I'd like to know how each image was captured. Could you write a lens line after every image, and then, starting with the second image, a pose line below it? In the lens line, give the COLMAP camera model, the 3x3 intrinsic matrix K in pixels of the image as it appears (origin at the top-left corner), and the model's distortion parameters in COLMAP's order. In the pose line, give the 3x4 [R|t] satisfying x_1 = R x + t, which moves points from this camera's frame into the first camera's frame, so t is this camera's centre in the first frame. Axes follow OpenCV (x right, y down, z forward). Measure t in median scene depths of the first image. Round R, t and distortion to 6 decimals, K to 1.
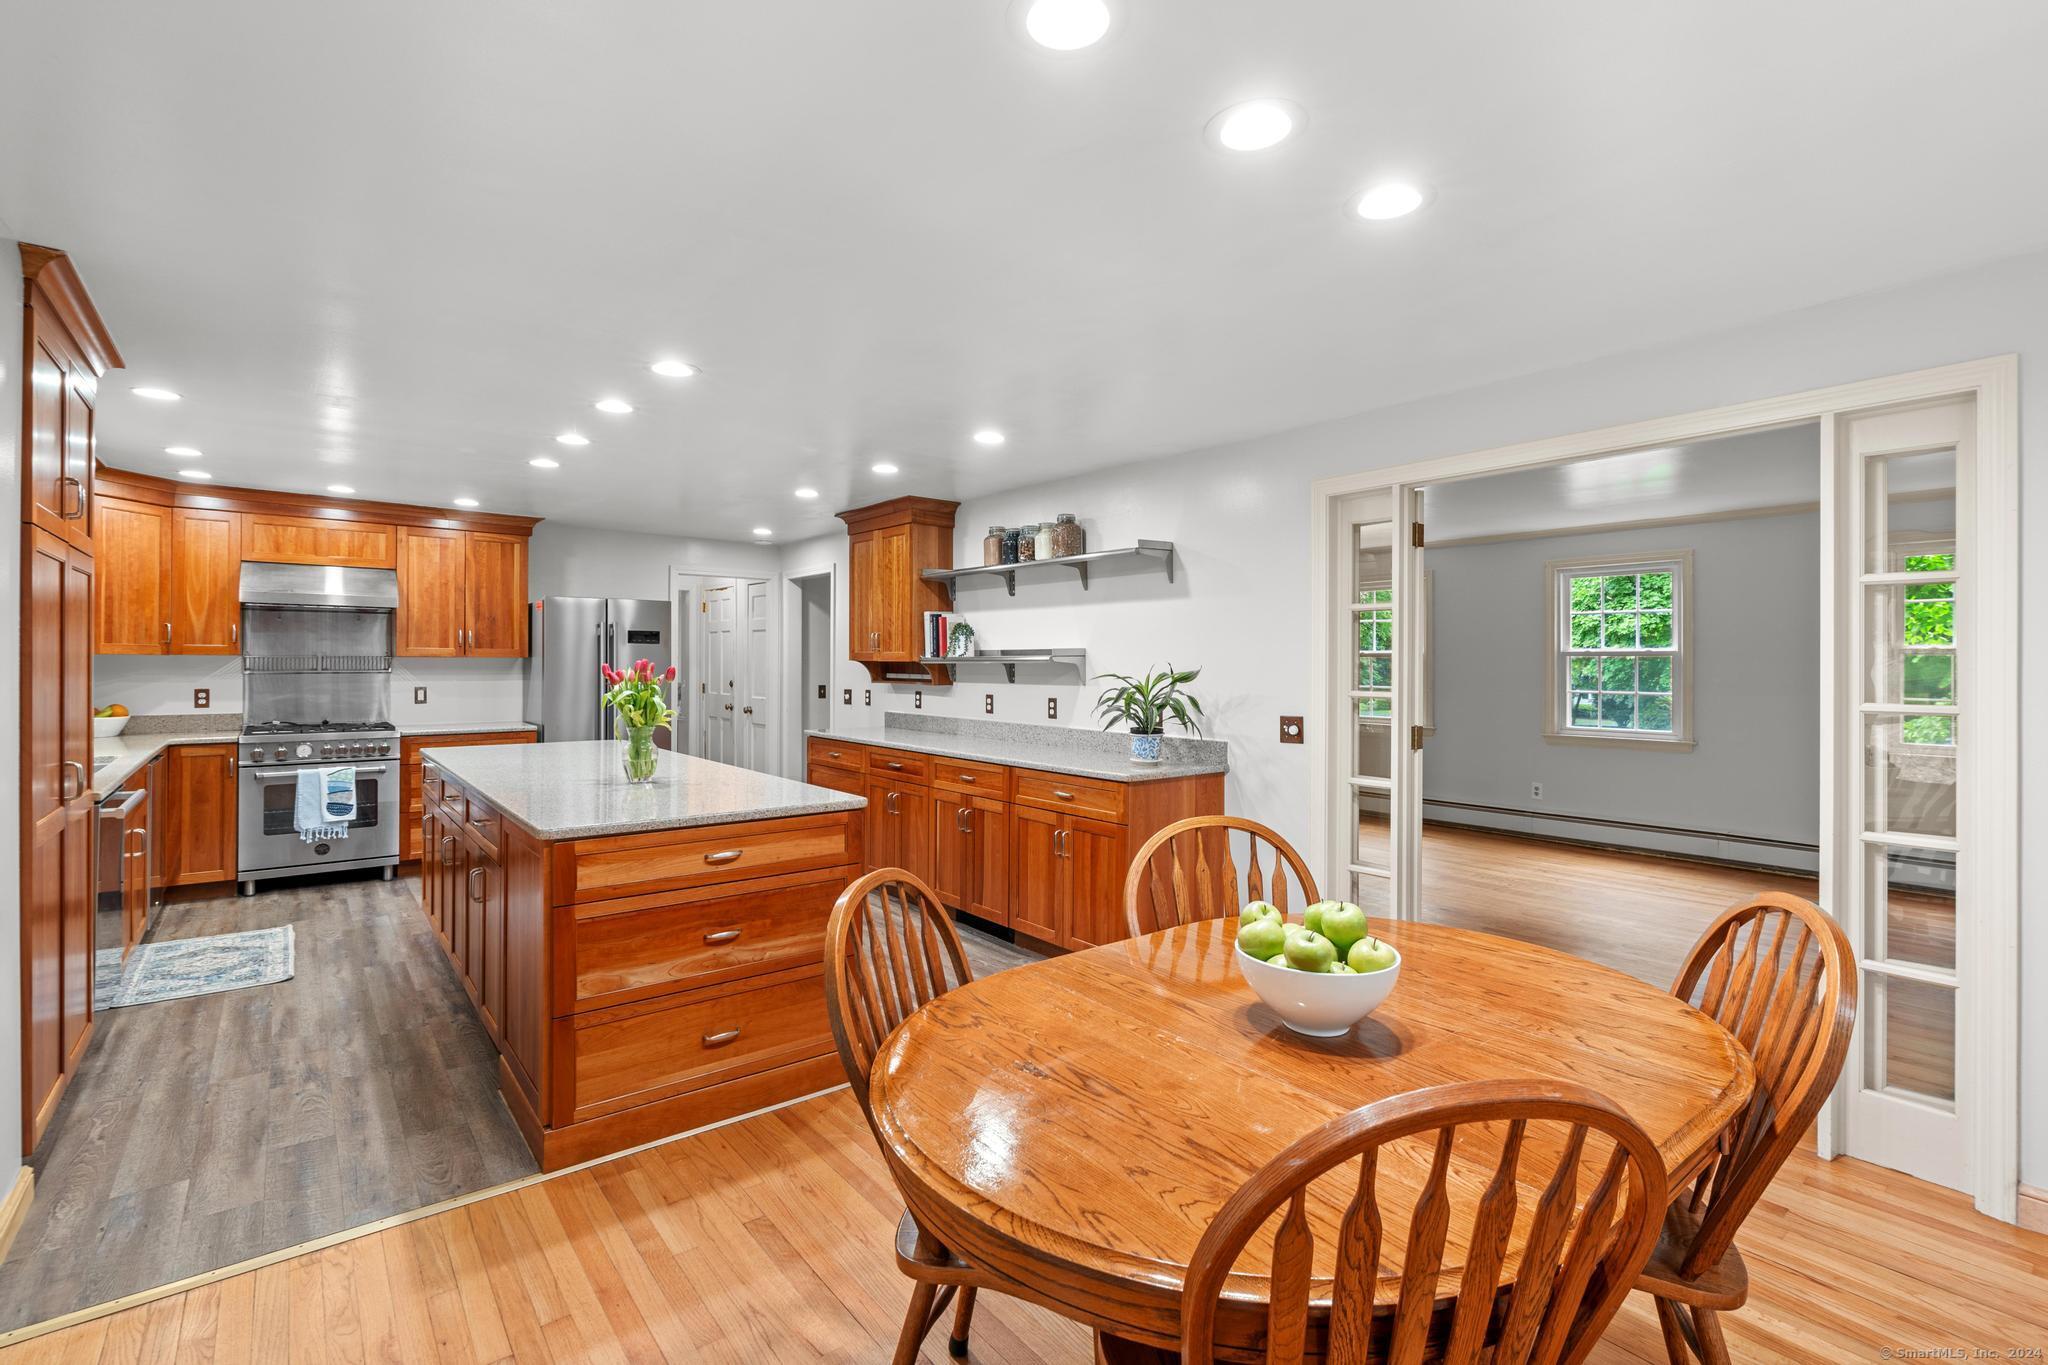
lens RADIAL K [[928.0, 0, 1013.3], [0, 928.0, 662.0], [0, 0, 1]] dist [-0.006917, 0.003290]
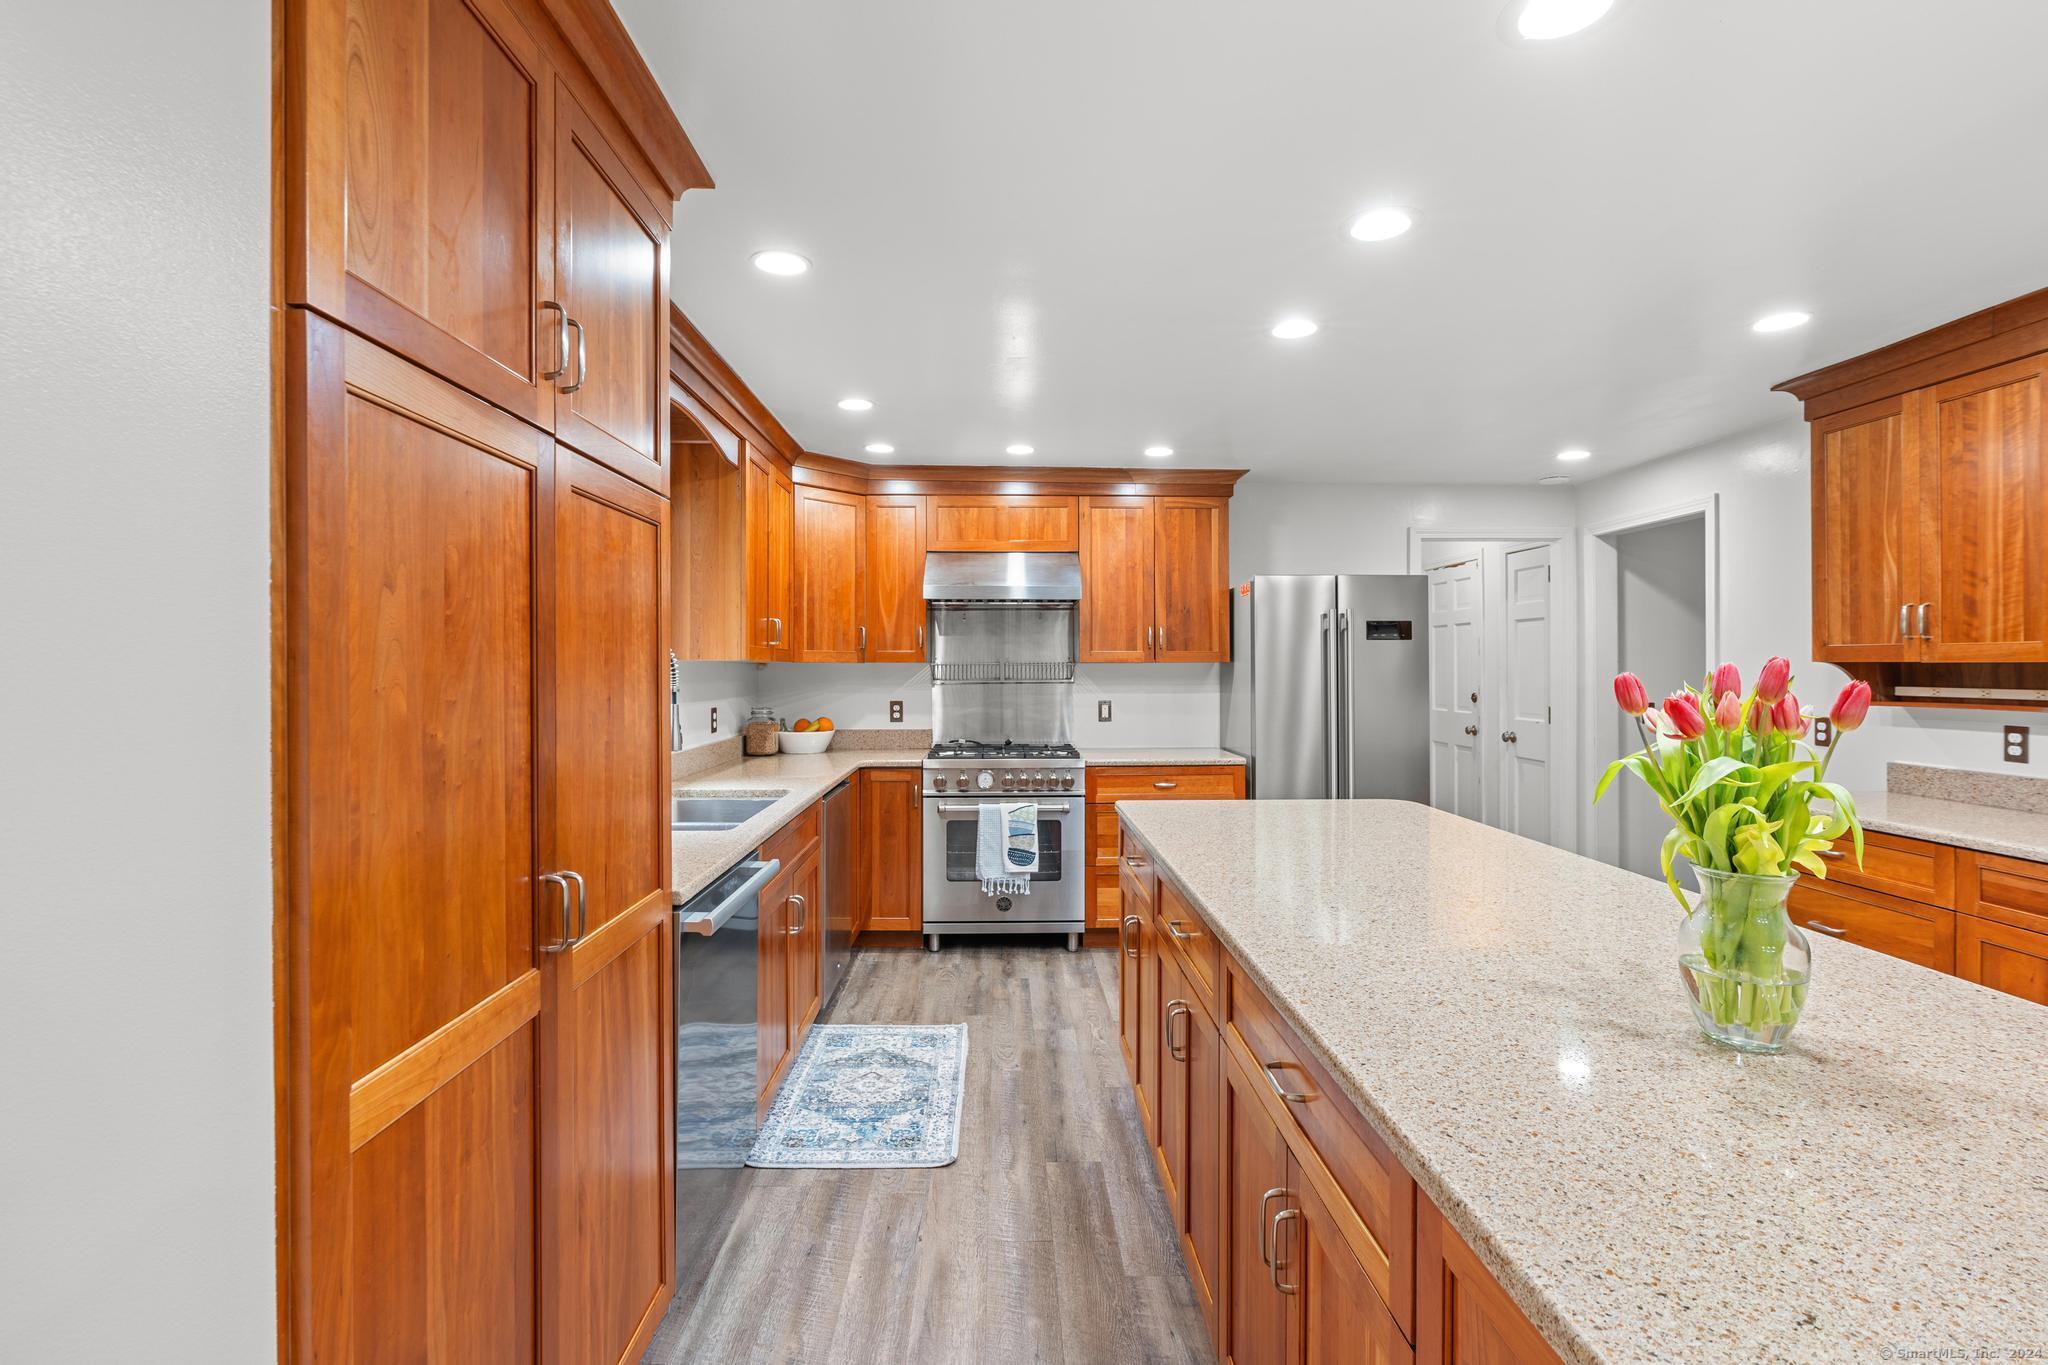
lens RADIAL K [[928.0, 0, 1022.1], [0, 928.0, 678.1], [0, 0, 1]] dist [-0.006917, 0.003290]
pose [[0.802077, 0.000262, -0.597220, -0.249712], [0.006539, 0.999936, 0.009221, -0.000153], [0.597184, -0.011301, 0.802024, 0.359895]]
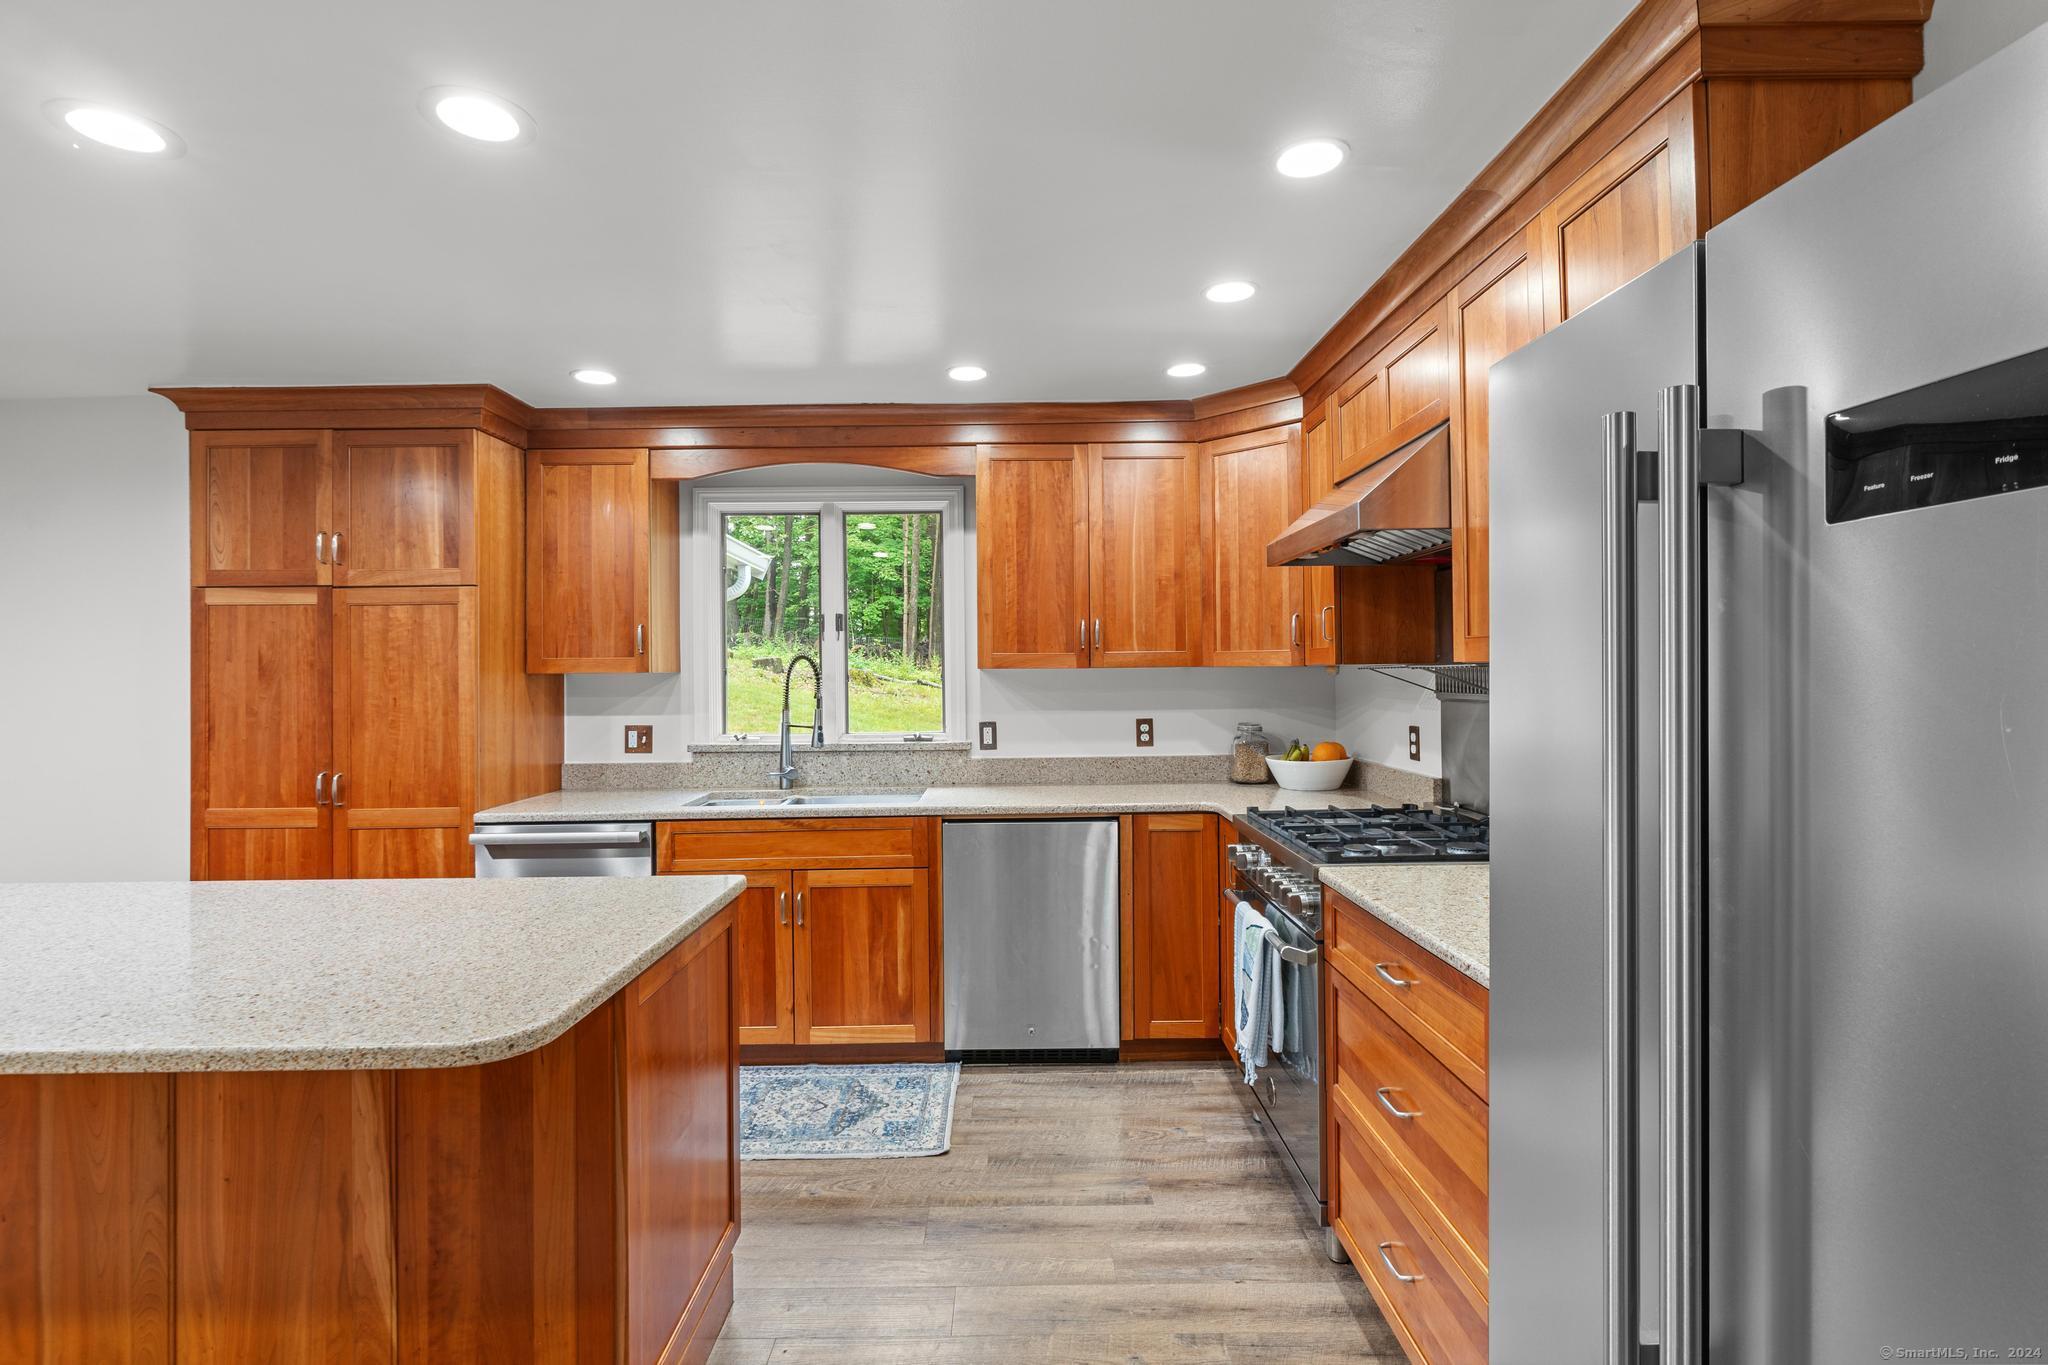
lens RADIAL K [[928.0, 0, 1021.8], [0, 928.0, 687.9], [0, 0, 1]] dist [-0.006917, 0.003290]
pose [[-0.626123, 0.002432, -0.779720, -0.324202], [0.012917, 0.999890, -0.007254, 0.011317], [0.779617, -0.014614, -0.626086, 1.274575]]
